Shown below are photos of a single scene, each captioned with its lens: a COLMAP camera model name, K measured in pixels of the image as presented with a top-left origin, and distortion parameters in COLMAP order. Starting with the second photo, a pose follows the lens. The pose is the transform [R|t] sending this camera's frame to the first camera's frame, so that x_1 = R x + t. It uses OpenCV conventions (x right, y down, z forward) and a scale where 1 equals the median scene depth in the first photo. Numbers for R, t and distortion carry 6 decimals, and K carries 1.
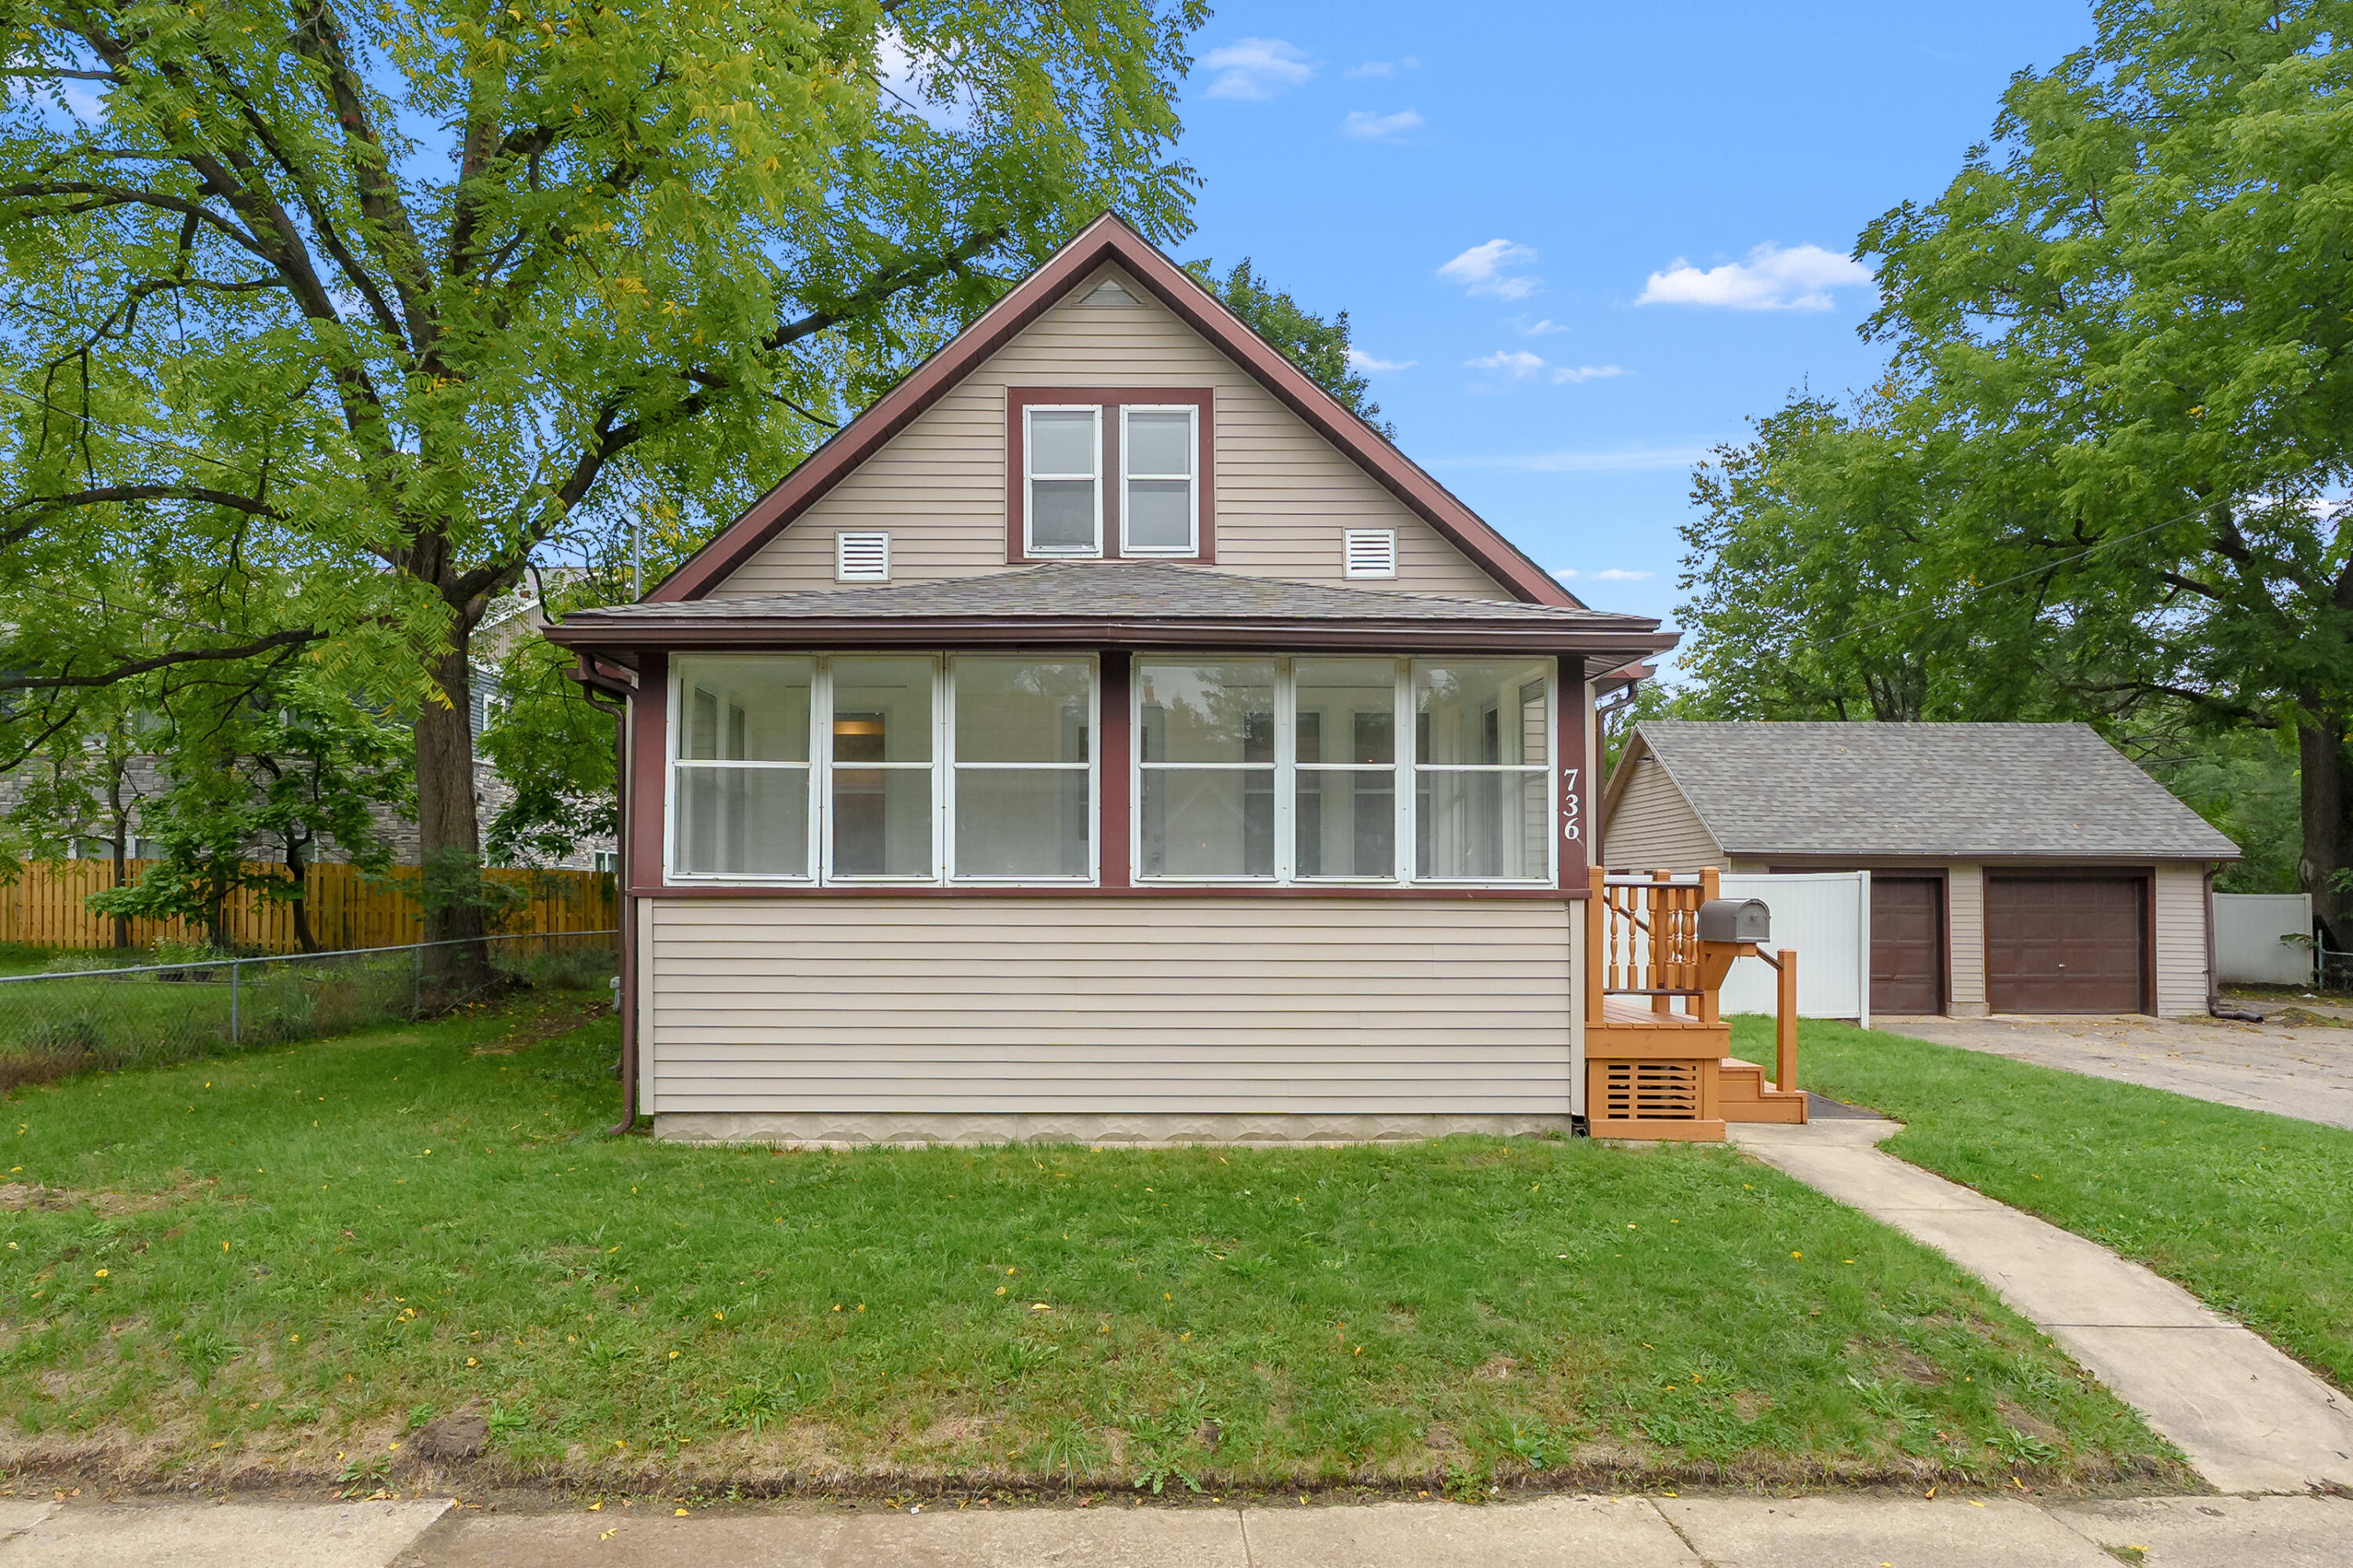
lens RADIAL K [[1277.5, 0, 1207.3], [0, 1277.5, 904.6], [0, 0, 1]] dist [-0.002361, 0.000026]
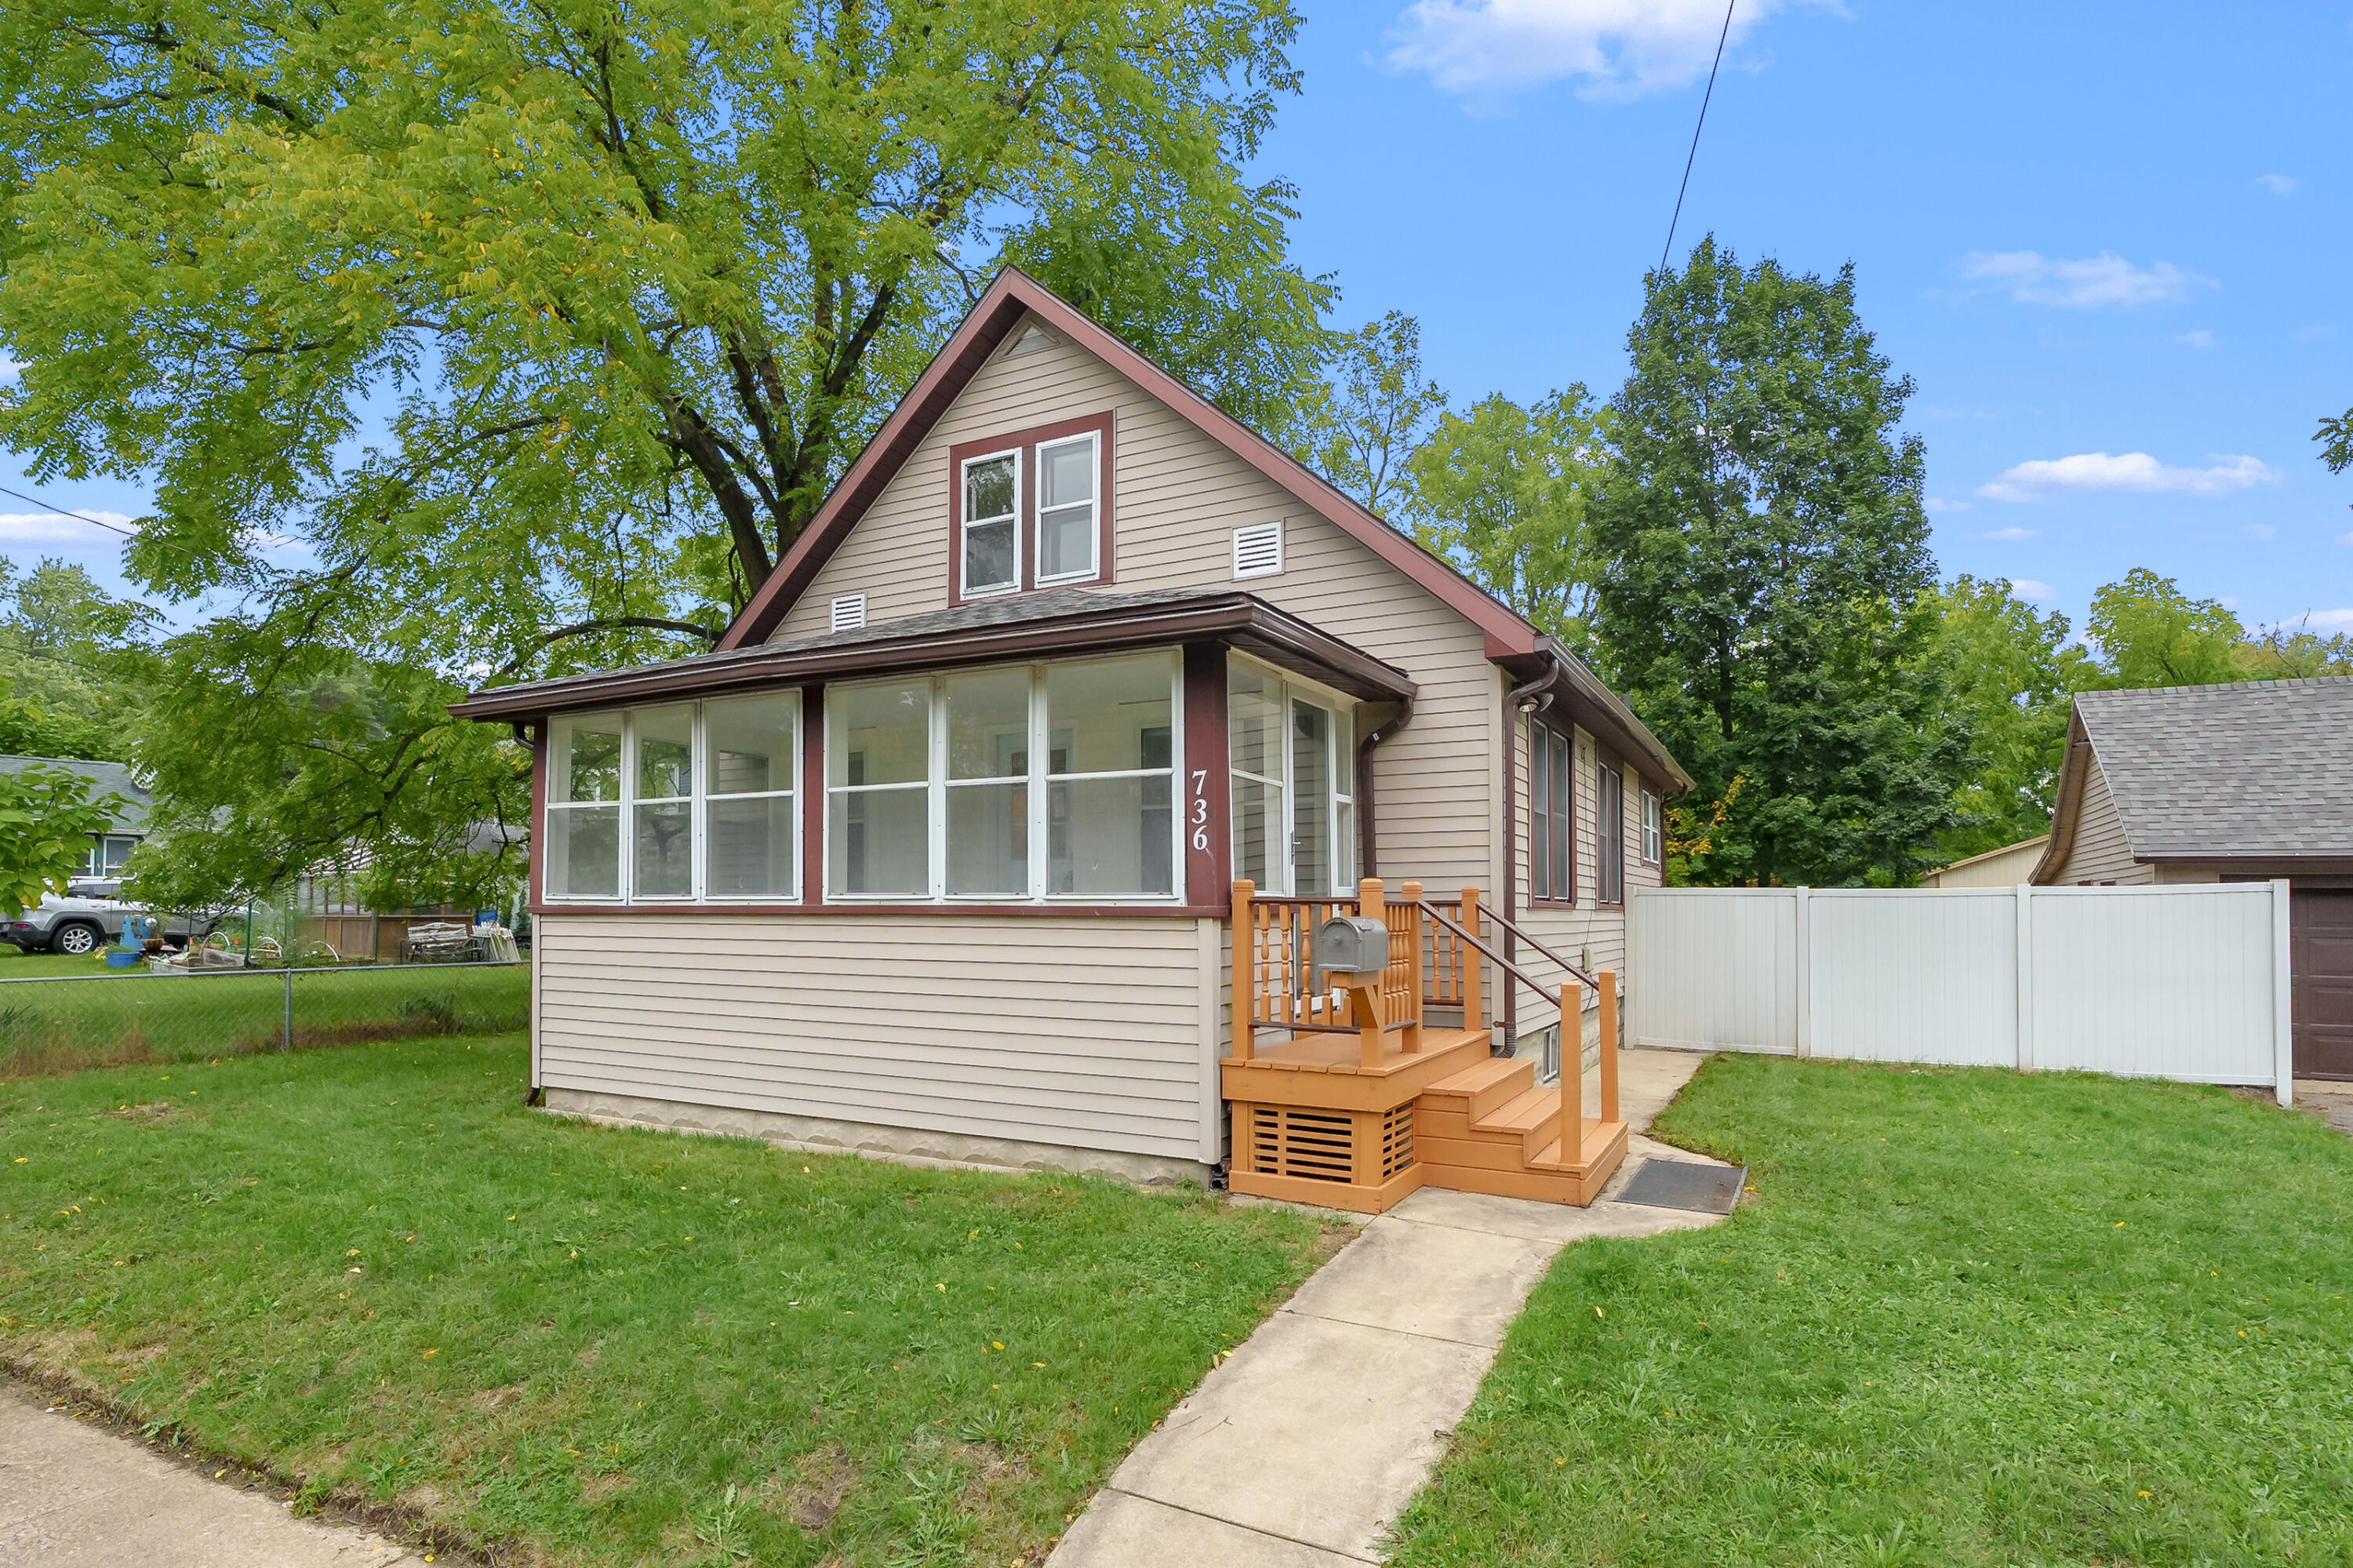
lens RADIAL K [[1218.9, 0, 1236.0], [0, 1218.9, 897.8], [0, 0, 1]] dist [-0.004412, -0.000217]
pose [[0.876620, -0.004821, -0.481159, 0.699777], [-0.004587, 0.999821, -0.018376, -0.002370], [0.481161, 0.018316, 0.876441, 0.267166]]
